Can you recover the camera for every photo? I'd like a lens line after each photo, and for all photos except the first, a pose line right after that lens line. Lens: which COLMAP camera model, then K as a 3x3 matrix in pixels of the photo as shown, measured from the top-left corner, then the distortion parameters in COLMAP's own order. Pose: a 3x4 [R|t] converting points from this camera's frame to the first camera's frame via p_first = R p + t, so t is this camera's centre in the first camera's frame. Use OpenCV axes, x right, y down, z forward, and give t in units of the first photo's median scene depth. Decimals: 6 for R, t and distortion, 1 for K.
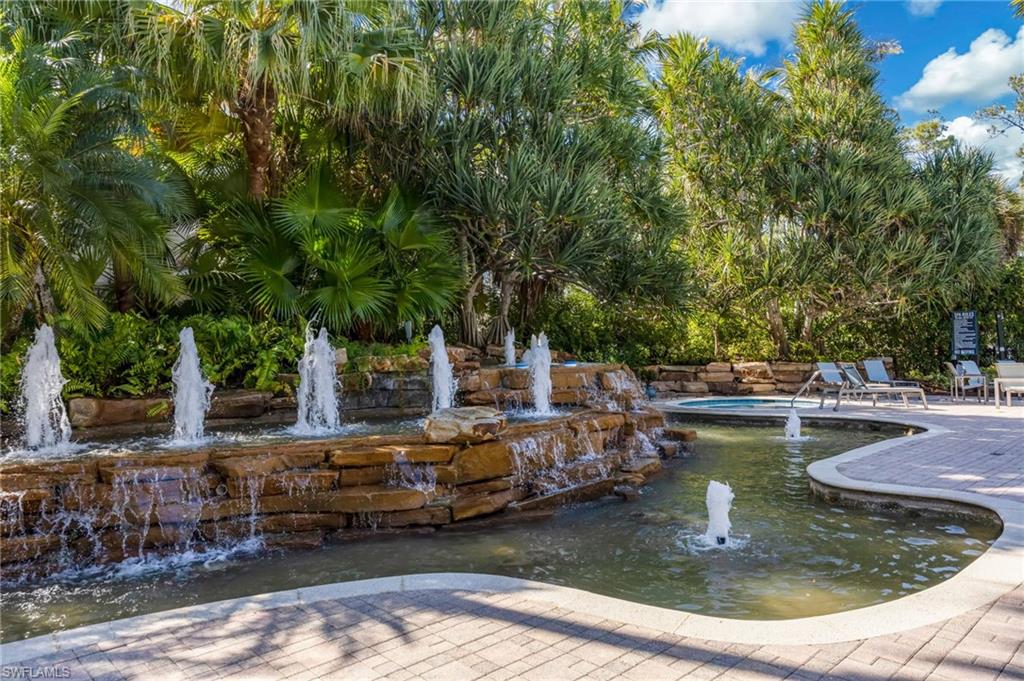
lens RADIAL K [[666.2, 0, 512.0], [0, 666.2, 340.5], [0, 0, 1]] dist [-0.000643, 0.000160]
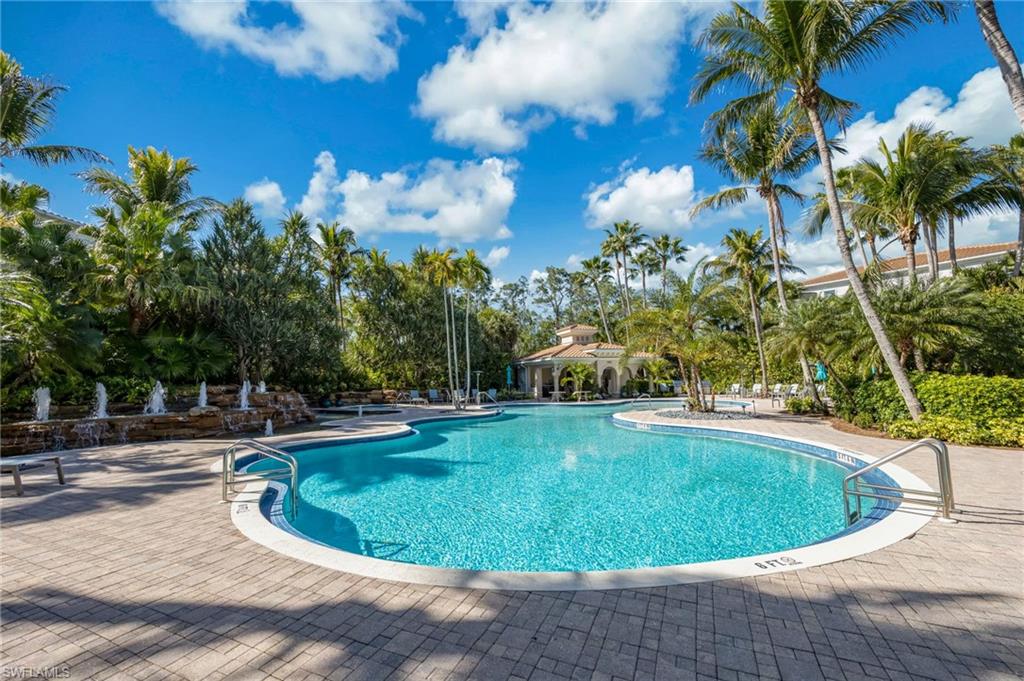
lens RADIAL K [[406.8, 0, 512.0], [0, 406.8, 338.6], [0, 0, 1]] dist [-0.003979, -0.000017]
pose [[0.922760, 0.048437, 0.382320, 0.458453], [-0.015729, 0.995977, -0.088218, -0.070433], [-0.385055, 0.075391, 0.919809, -1.245731]]
